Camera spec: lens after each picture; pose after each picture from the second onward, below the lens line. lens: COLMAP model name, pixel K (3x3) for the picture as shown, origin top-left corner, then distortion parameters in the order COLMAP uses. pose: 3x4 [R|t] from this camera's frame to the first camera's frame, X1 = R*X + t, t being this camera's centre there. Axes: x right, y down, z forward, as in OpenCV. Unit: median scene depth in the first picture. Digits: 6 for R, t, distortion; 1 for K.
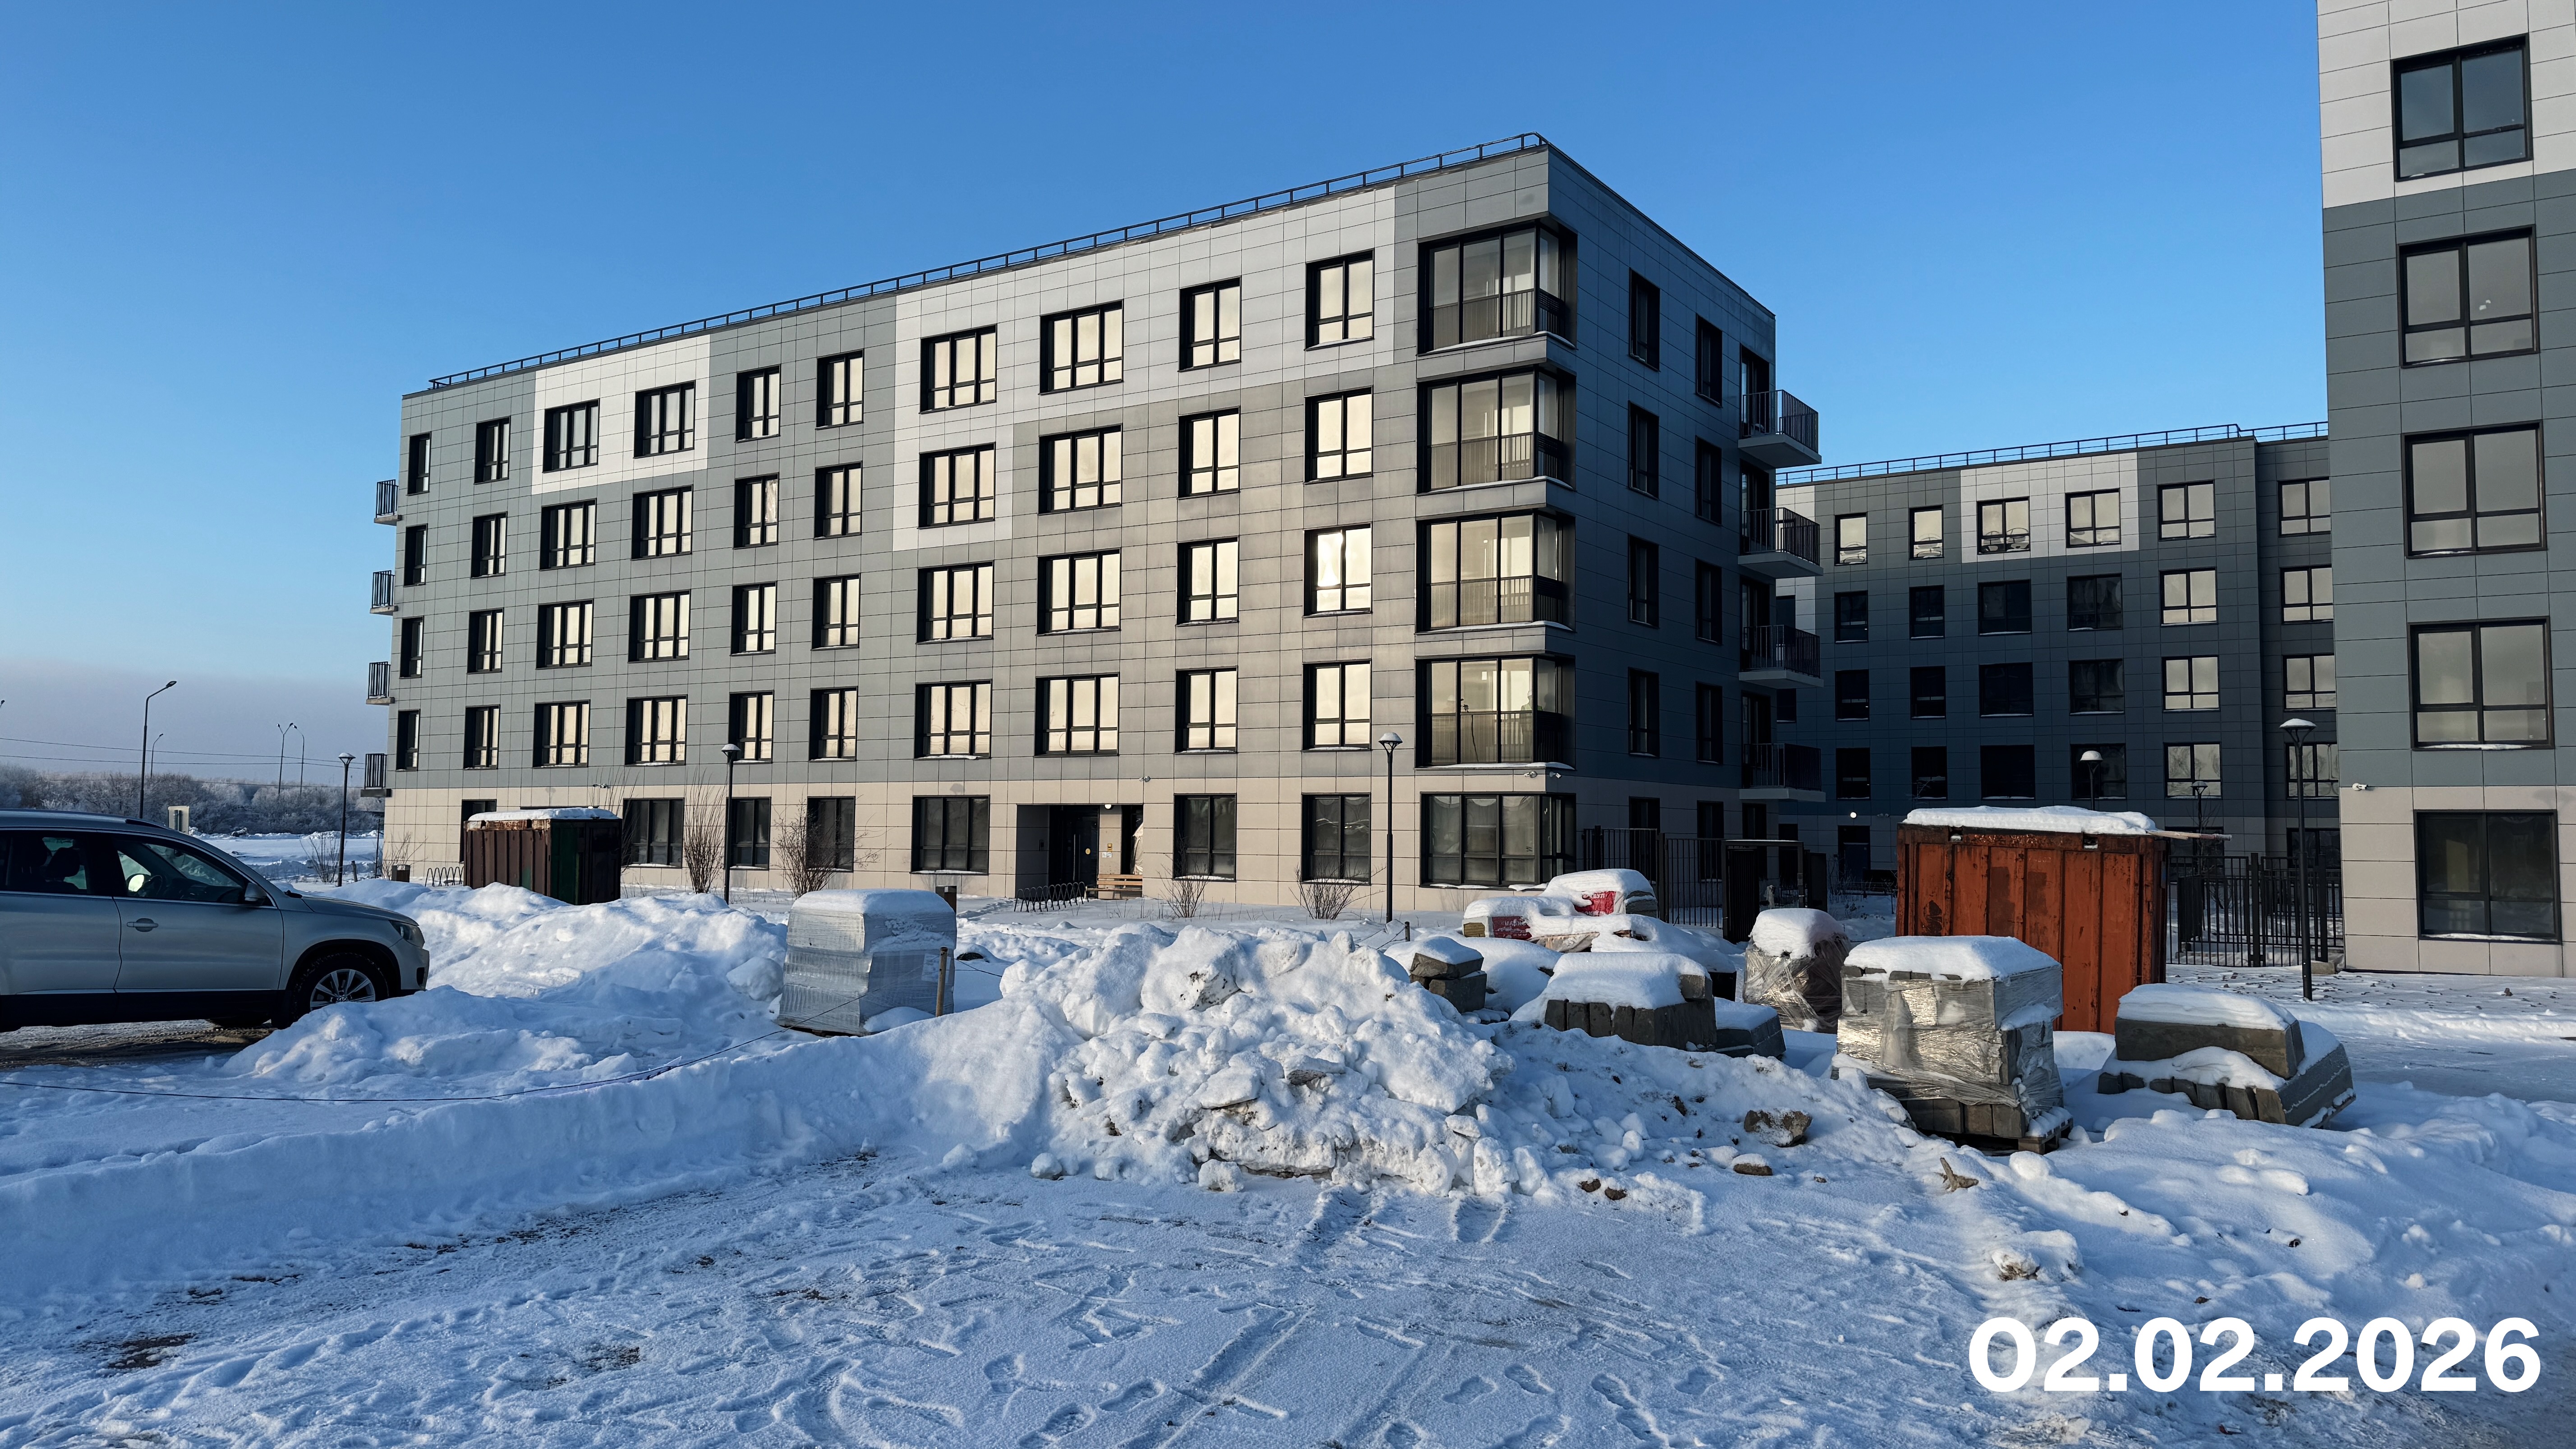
lens RADIAL K [[1781.1, 0, 1276.7], [0, 1781.1, 742.8], [0, 0, 1]] dist [0.087745, -0.129450]
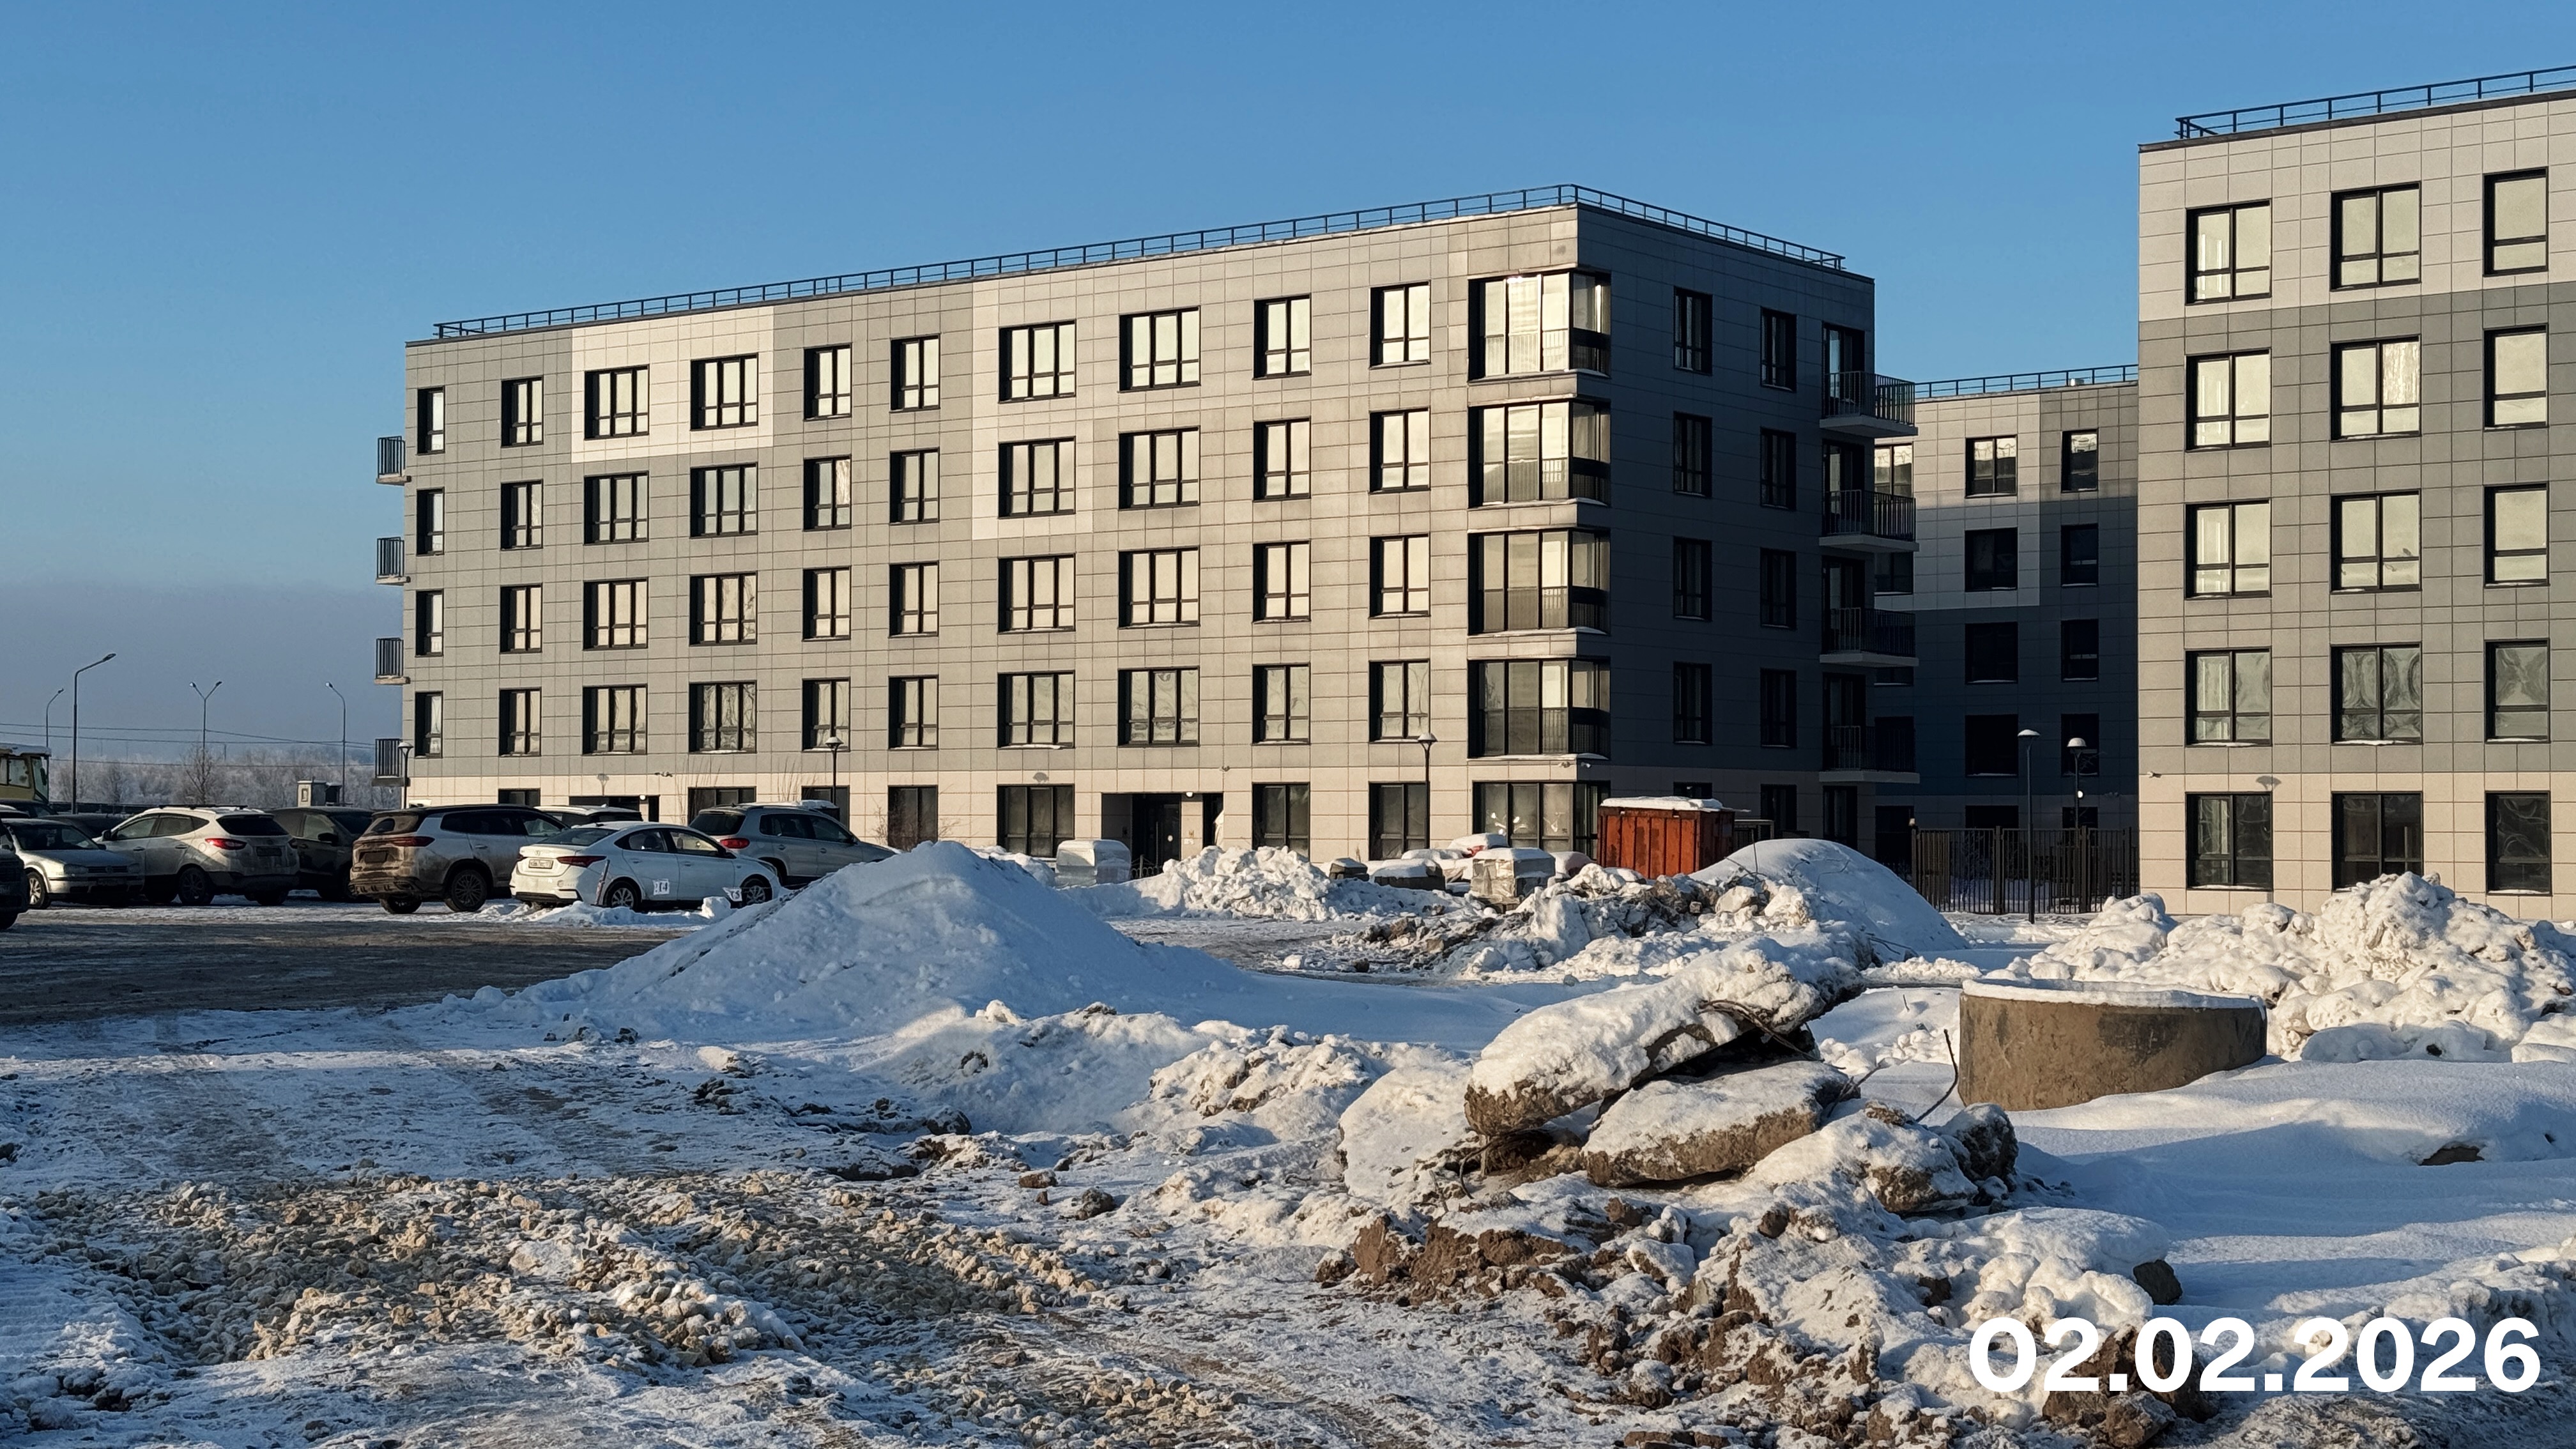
lens RADIAL K [[3545.0, 0, 1258.9], [0, 3545.0, 708.1], [0, 0, 1]] dist [0.124993, 0.000000]
pose [[0.997622, -0.008325, -0.068416, 0.083733], [0.009372, 0.999844, 0.014994, -0.043293], [0.068281, -0.015599, 0.997544, -1.011247]]
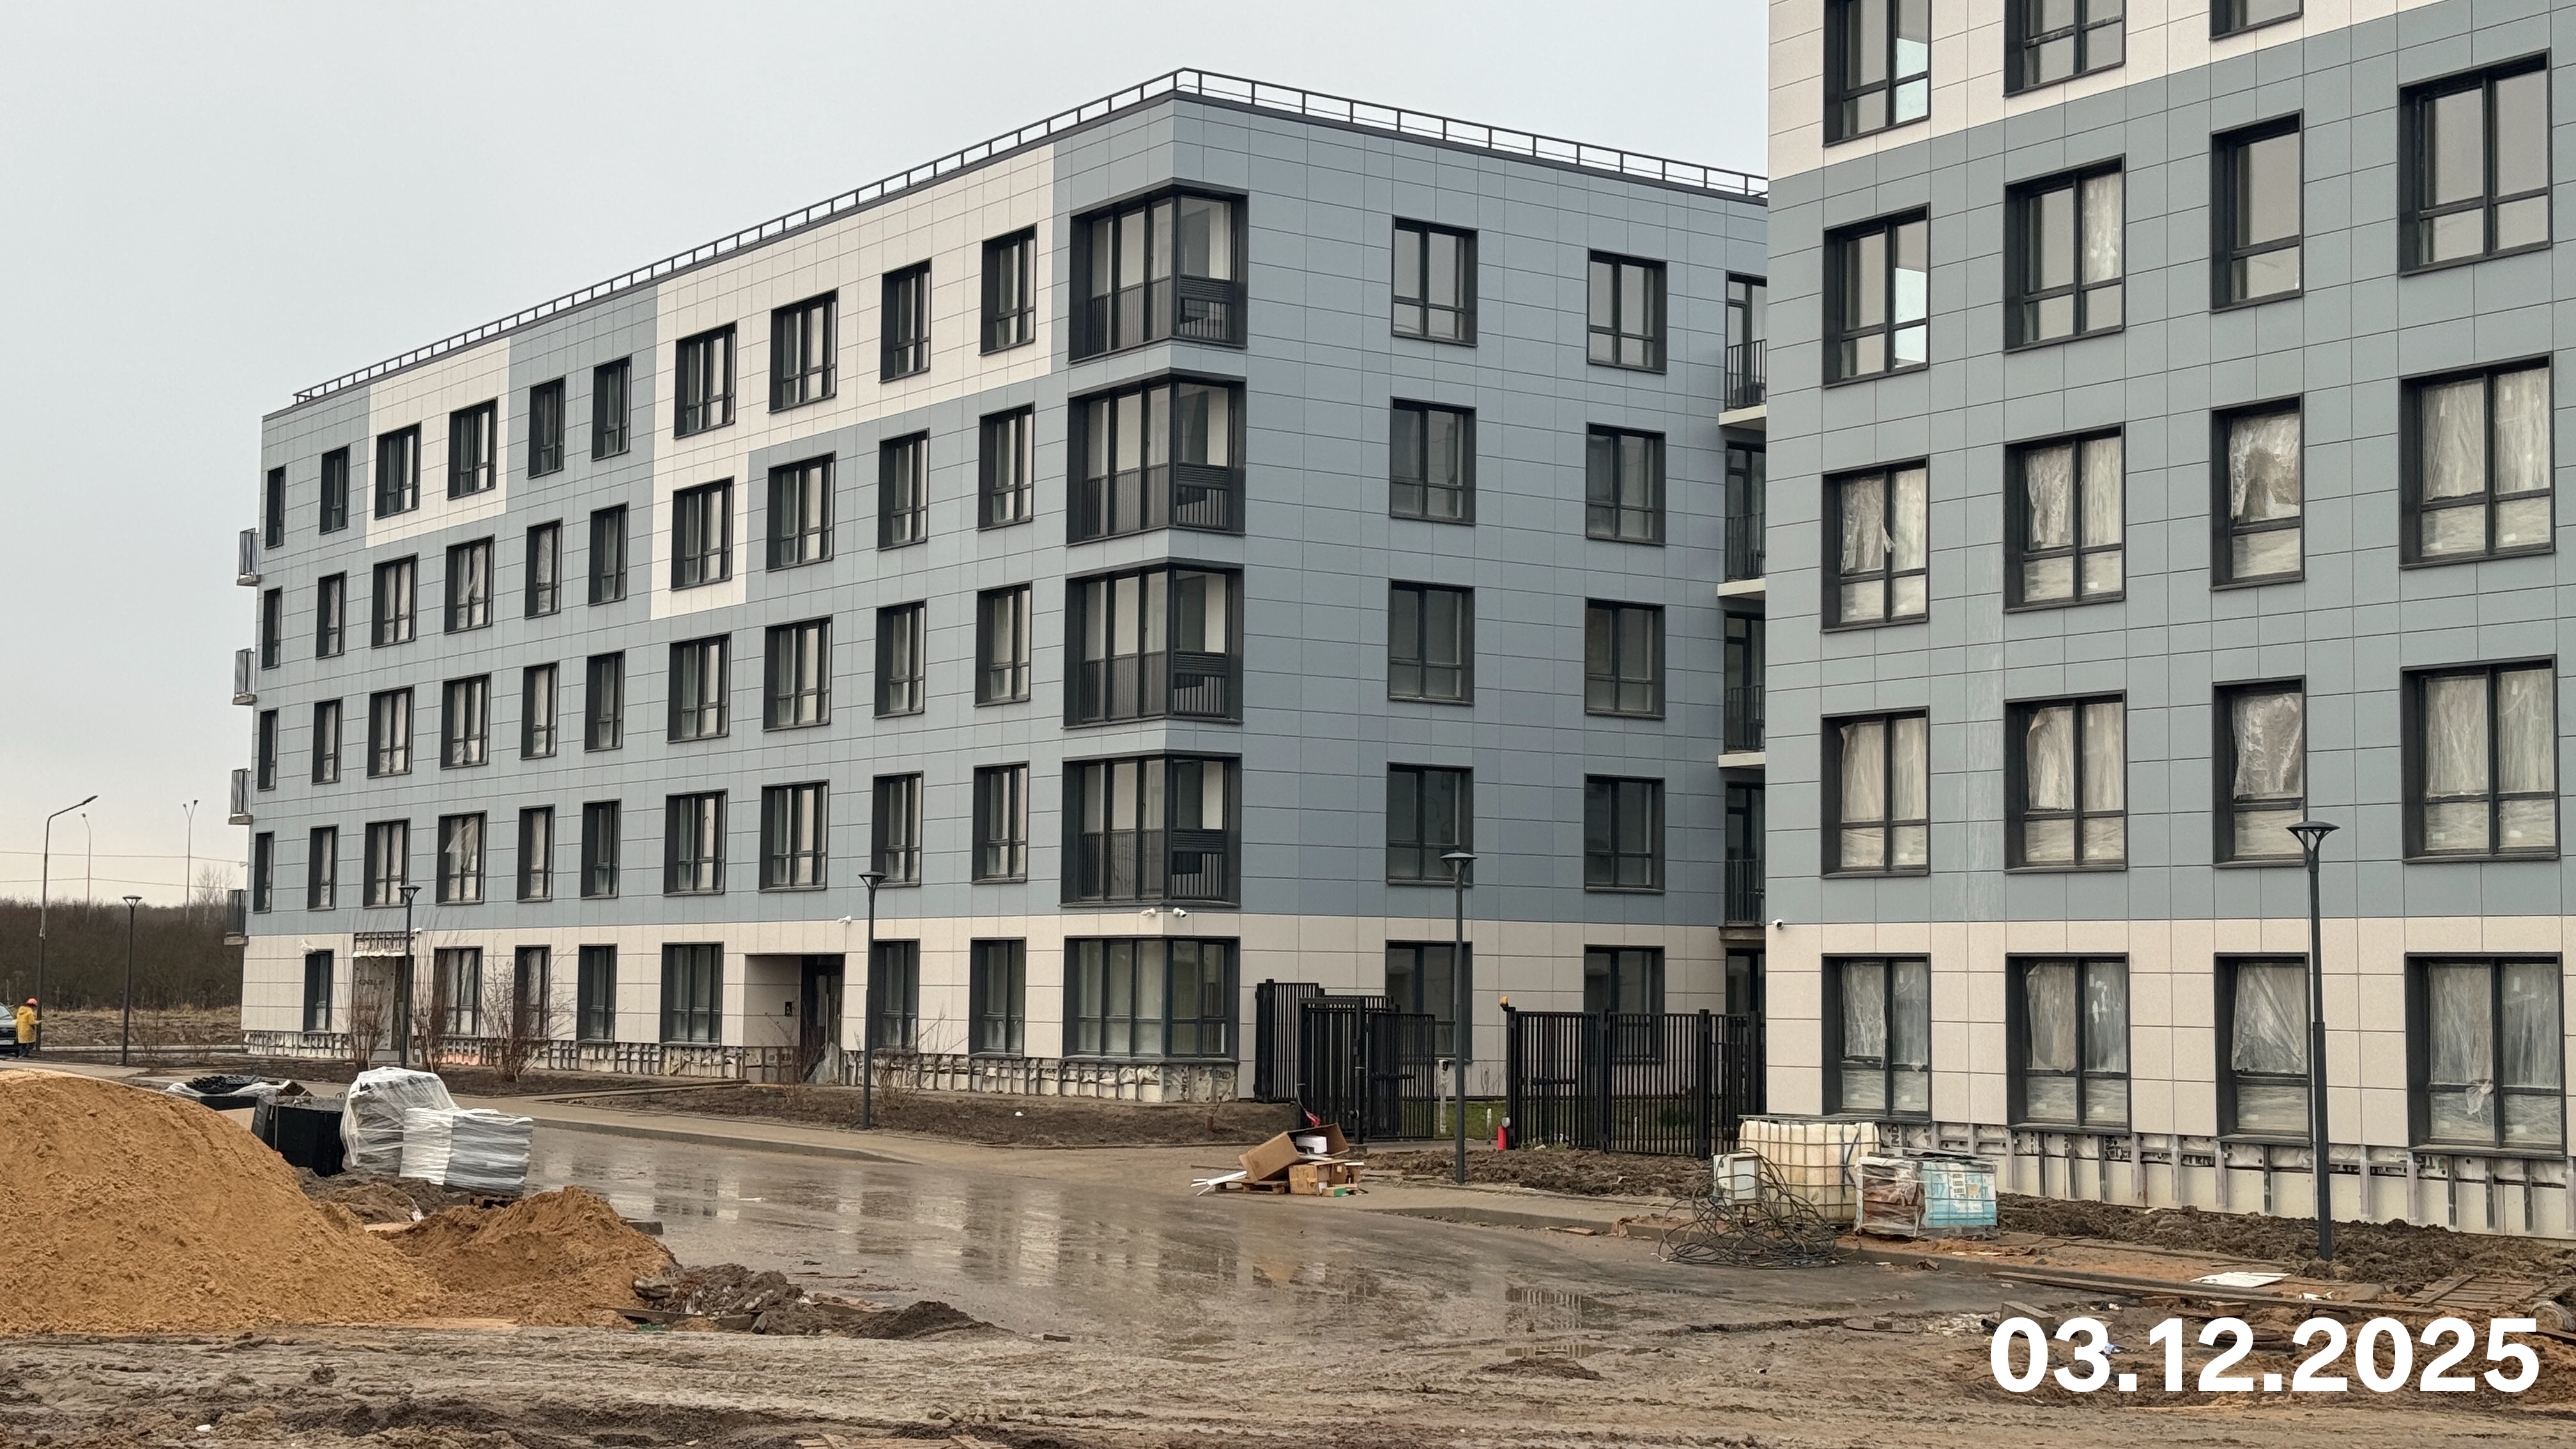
lens RADIAL K [[3545.0, 0, 1294.2], [0, 3545.0, 711.3], [0, 0, 1]] dist [0.124993, 0.000000]
pose [[0.931273, -0.028859, -0.363178, 0.611512], [0.016942, 0.999210, -0.035955, -0.010196], [0.363928, 0.027331, 0.931026, -0.318064]]
